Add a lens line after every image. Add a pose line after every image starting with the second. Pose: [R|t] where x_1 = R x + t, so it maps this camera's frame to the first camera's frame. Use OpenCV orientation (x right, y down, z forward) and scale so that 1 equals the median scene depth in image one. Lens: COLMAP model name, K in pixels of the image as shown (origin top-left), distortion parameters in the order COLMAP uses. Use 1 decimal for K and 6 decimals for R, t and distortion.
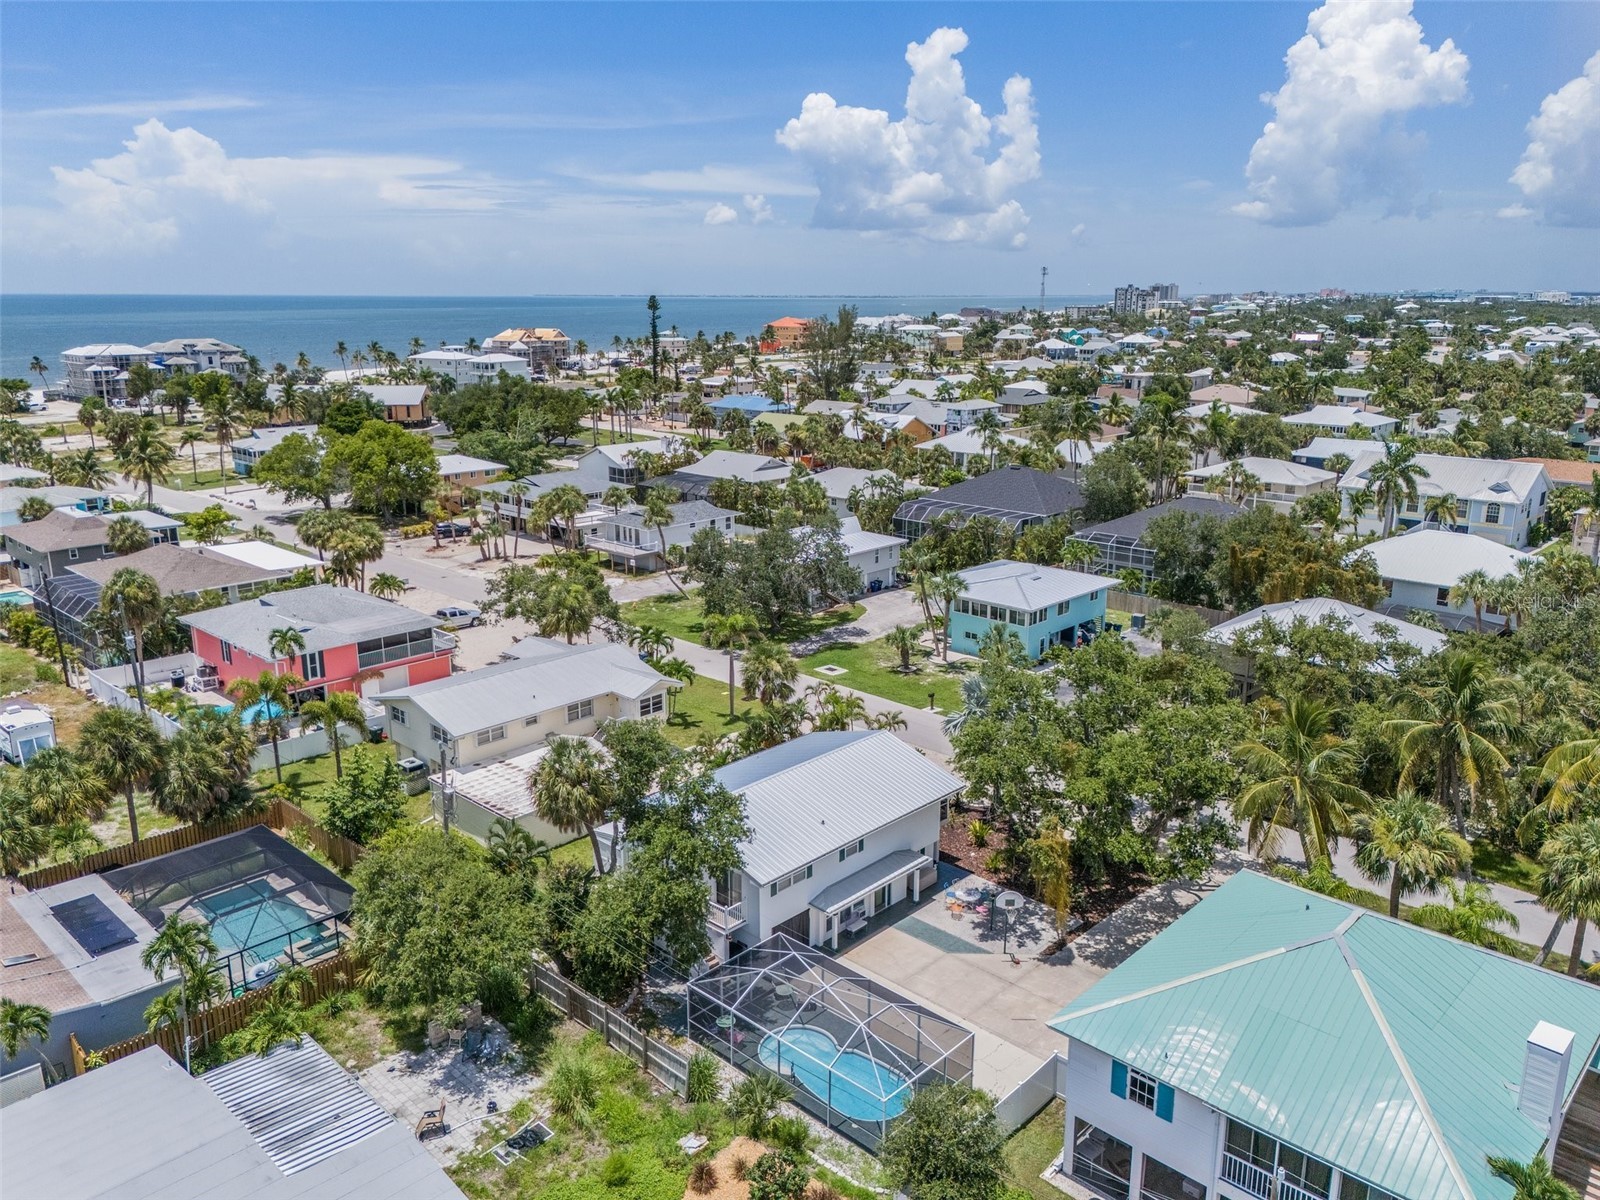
lens RADIAL K [[1175.8, 0, 788.6], [0, 1175.8, 602.4], [0, 0, 1]] dist [0.046610, -0.021294]
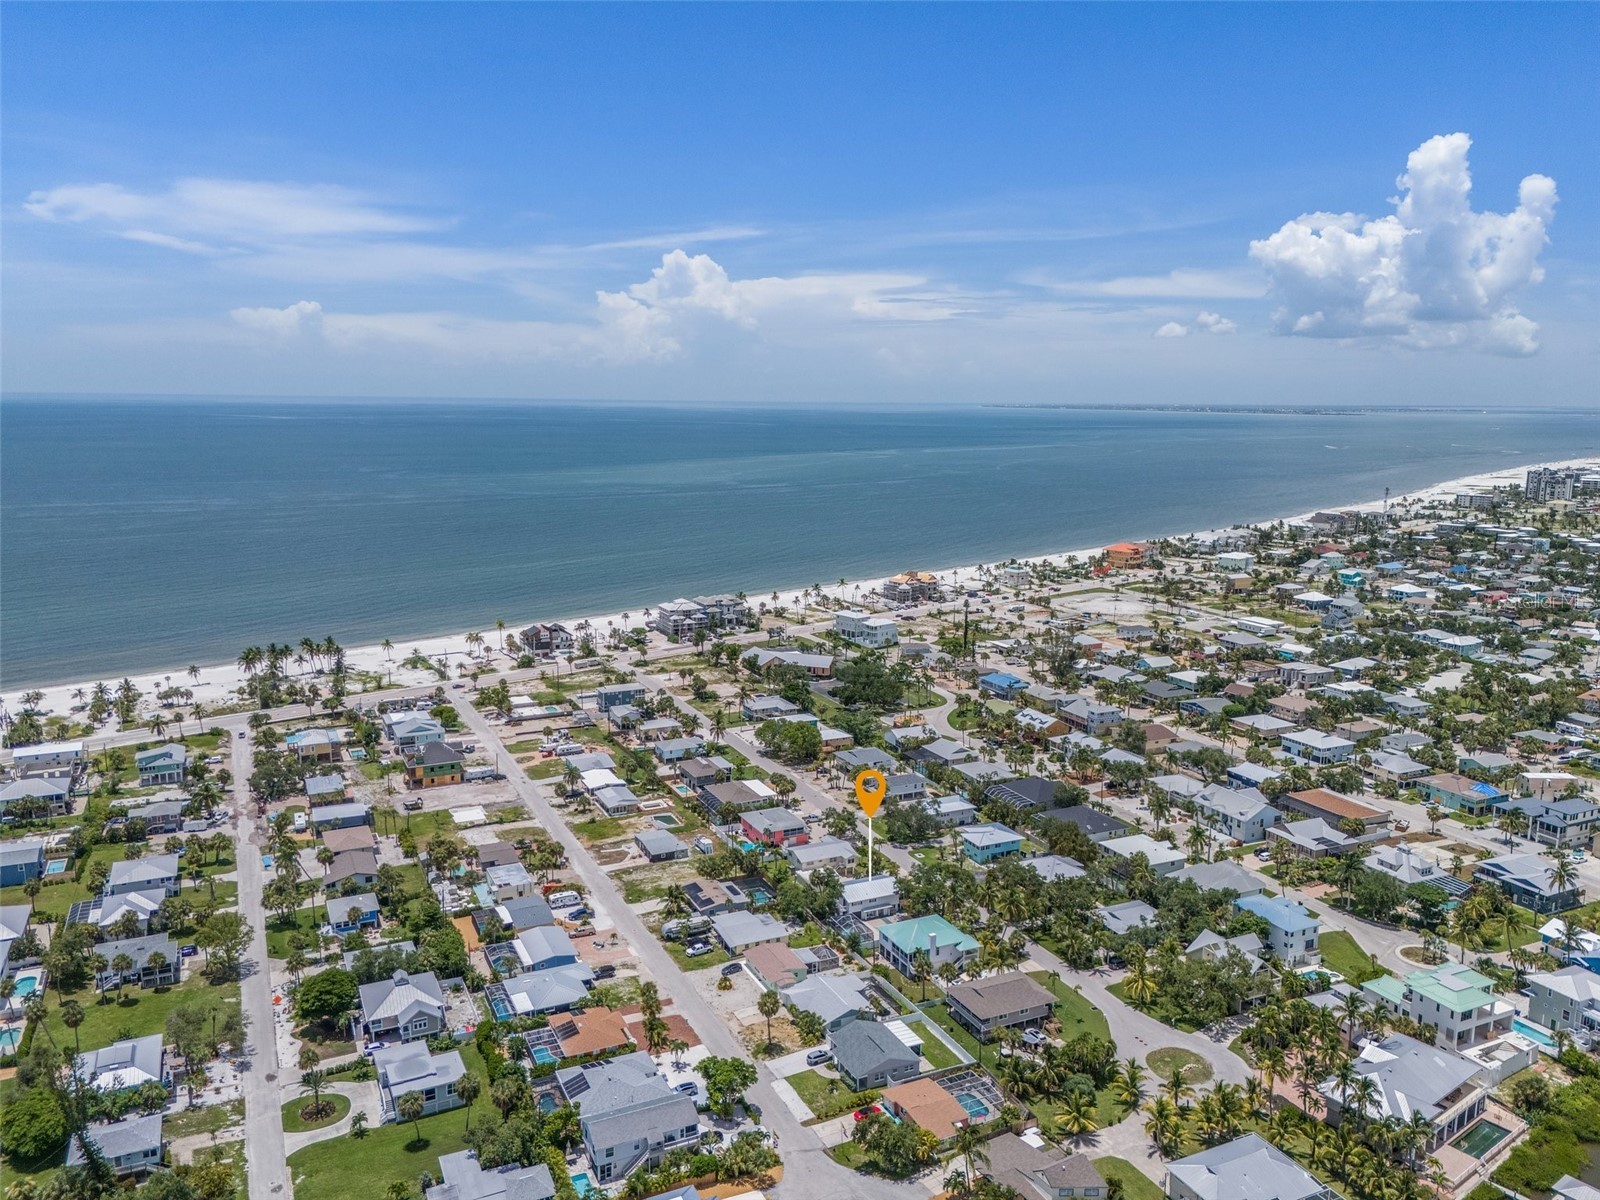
lens RADIAL K [[1175.8, 0, 795.7], [0, 1175.8, 617.0], [0, 0, 1]] dist [0.046610, -0.021294]
pose [[0.934551, 0.075029, -0.347830, 0.225370], [-0.099323, 0.993668, -0.052520, -0.110147], [0.341687, 0.083630, 0.936086, -0.622296]]
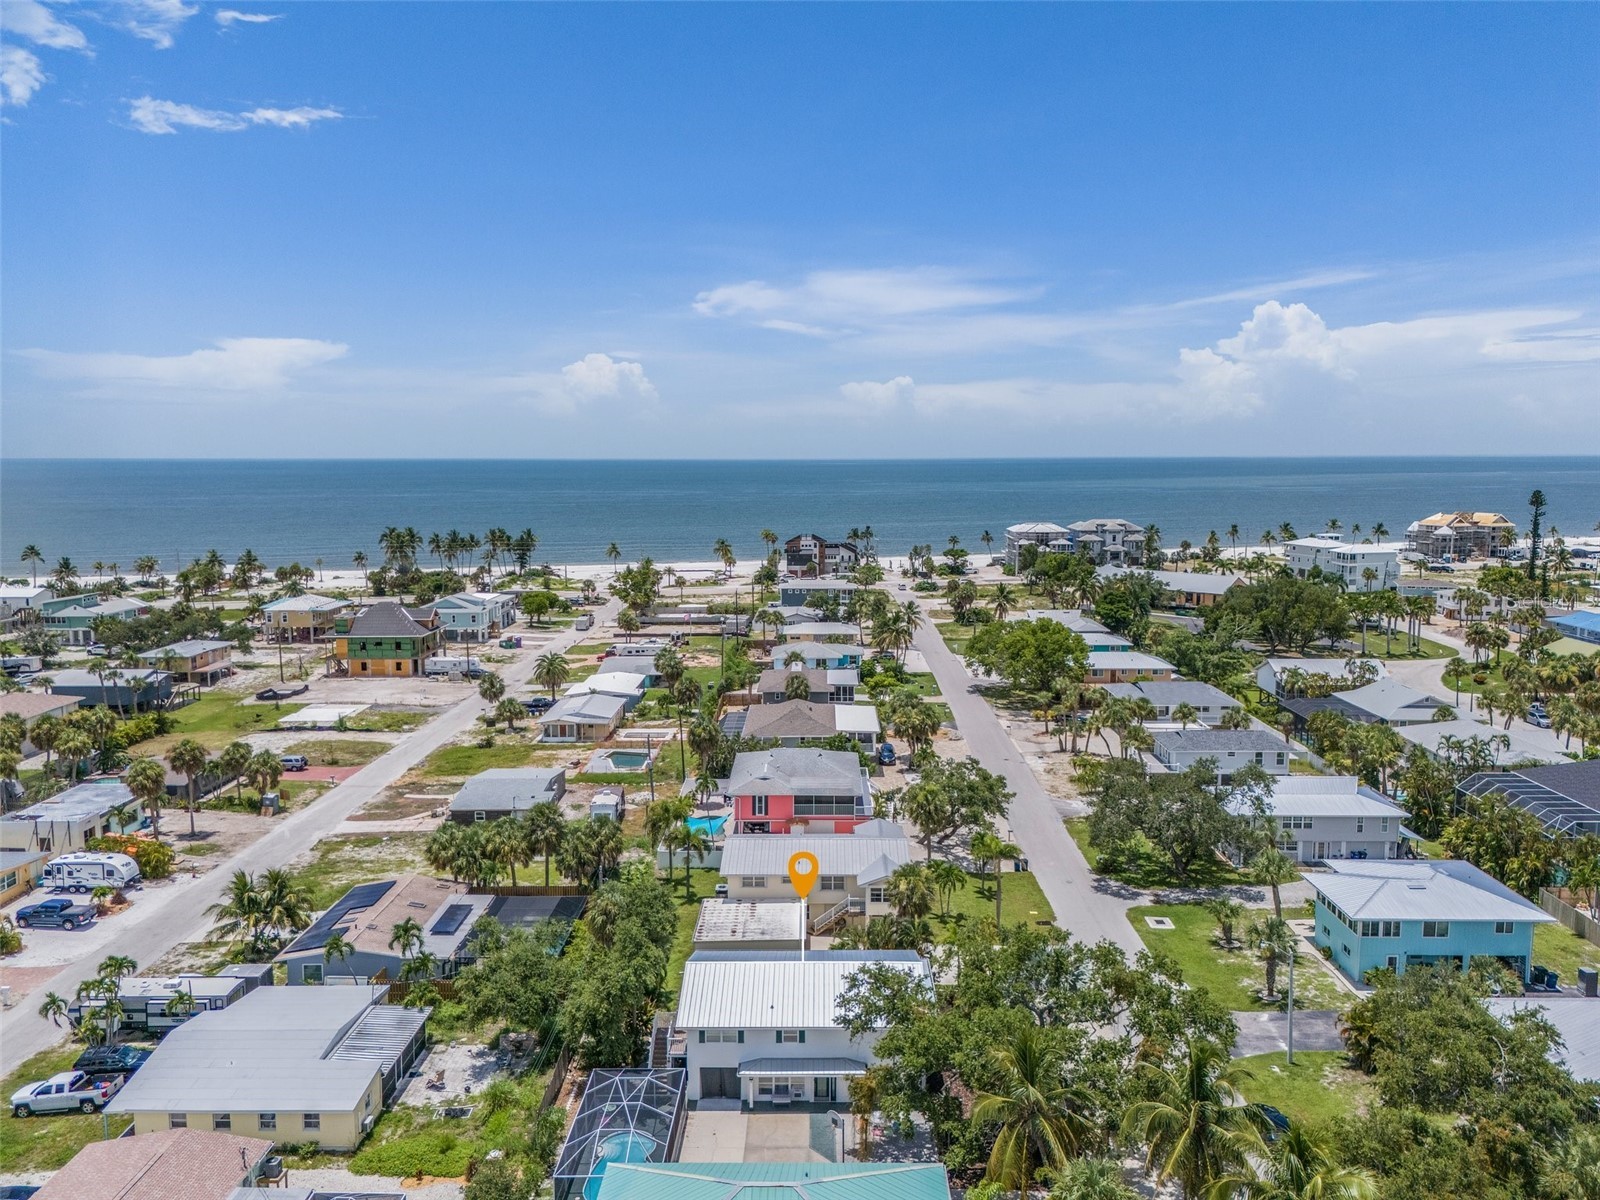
lens RADIAL K [[1175.8, 0, 820.7], [0, 1175.8, 638.1], [0, 0, 1]] dist [0.046610, -0.021294]
pose [[0.686421, 0.111027, -0.718679, 0.154226], [-0.182144, 0.983023, -0.022103, -0.030447], [0.704024, 0.146075, 0.694991, 0.015018]]
